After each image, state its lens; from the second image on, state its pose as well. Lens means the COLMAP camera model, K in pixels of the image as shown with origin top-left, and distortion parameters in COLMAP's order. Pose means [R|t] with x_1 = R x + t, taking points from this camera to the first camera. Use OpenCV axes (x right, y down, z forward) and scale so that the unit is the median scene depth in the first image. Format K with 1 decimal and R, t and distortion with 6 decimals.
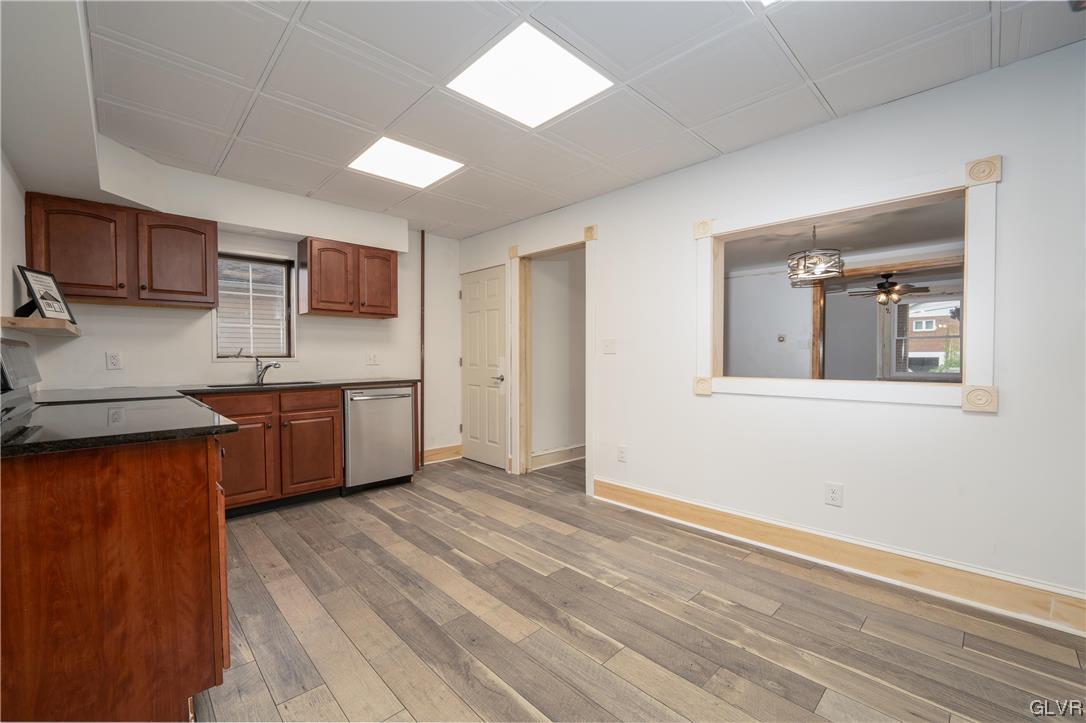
lens RADIAL K [[440.8, 0, 538.6], [0, 440.8, 364.1], [0, 0, 1]] dist [-0.011255, -0.000099]
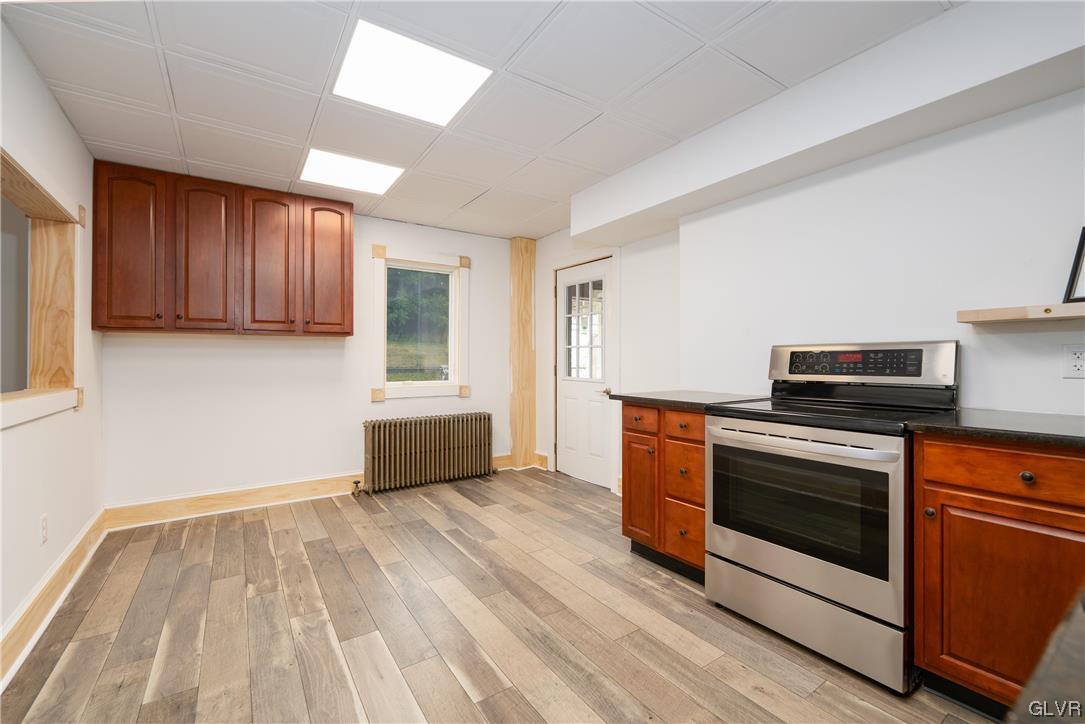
lens RADIAL K [[455.7, 0, 540.6], [0, 455.7, 361.3], [0, 0, 1]] dist [-0.001513, 0.000103]
pose [[-0.985433, 0.006371, 0.169946, -0.343214], [0.010151, 0.999720, 0.021381, -0.026508], [-0.169762, 0.022795, -0.985221, 1.419381]]
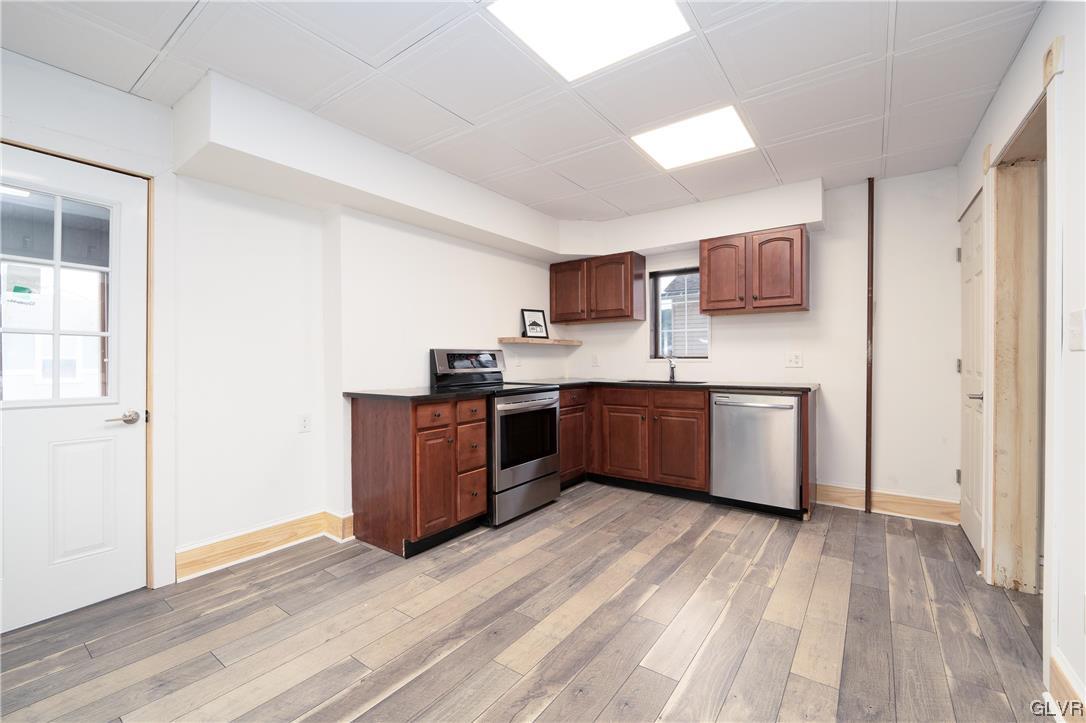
lens RADIAL K [[456.2, 0, 541.1], [0, 456.2, 360.8], [0, 0, 1]] dist [-0.001513, 0.000103]
pose [[0.174857, 0.008069, -0.984561, 0.575491], [-0.013363, 0.999894, 0.005822, -0.013676], [0.984503, 0.012138, 0.174946, 0.565327]]
